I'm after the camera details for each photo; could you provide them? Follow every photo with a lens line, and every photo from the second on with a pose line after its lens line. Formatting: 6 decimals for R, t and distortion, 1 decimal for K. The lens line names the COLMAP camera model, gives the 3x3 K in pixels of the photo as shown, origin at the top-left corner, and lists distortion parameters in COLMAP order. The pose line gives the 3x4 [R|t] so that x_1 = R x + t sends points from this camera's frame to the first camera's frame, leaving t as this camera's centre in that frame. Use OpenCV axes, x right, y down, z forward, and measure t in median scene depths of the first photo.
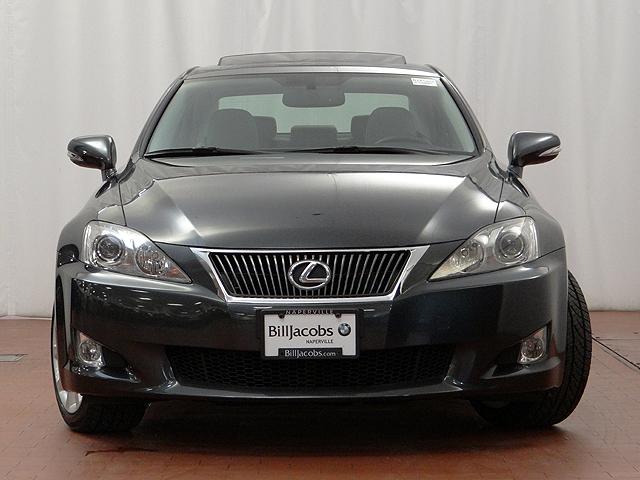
lens RADIAL K [[1708.3, 0, 320.0], [0, 1708.3, 240.0], [0, 0, 1]] dist [-0.055835, -0.998926]
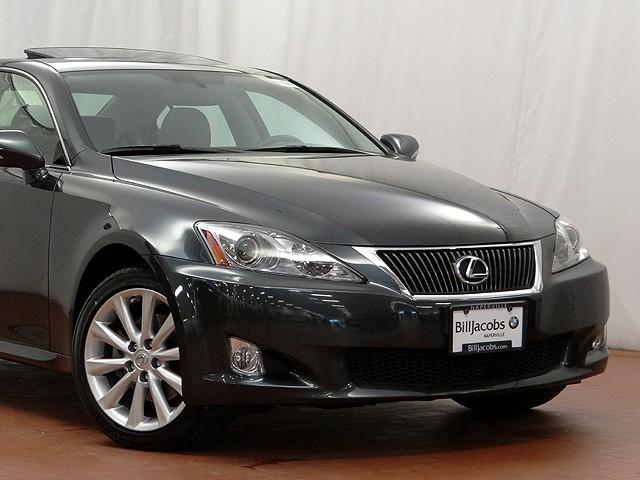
lens RADIAL K [[1708.3, 0, 320.0], [0, 1708.3, 240.0], [0, 0, 1]] dist [-0.055835, -0.998926]
pose [[0.860476, -0.019314, 0.509125, -0.606585], [0.020512, 0.999784, 0.003262, -0.002810], [-0.509079, 0.007637, 0.860686, 0.175621]]
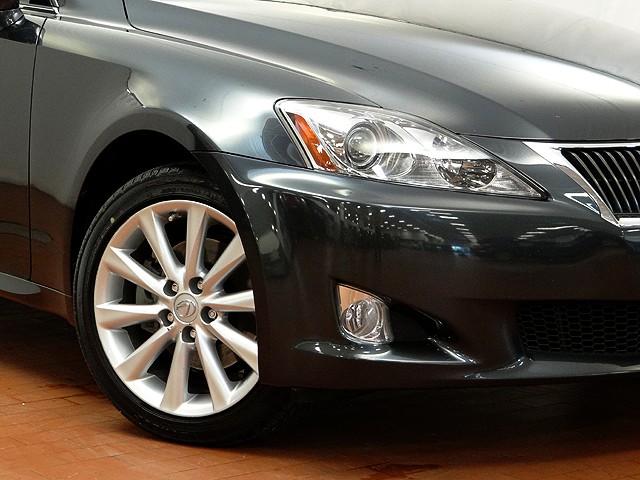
lens RADIAL K [[1708.3, 0, 320.0], [0, 1708.3, 240.0], [0, 0, 1]] dist [-0.055835, -0.998926]
pose [[0.826729, -0.067643, 0.558520, -0.505639], [0.010994, 0.994499, 0.104171, -0.026496], [-0.562493, -0.079981, 0.822924, 0.540344]]
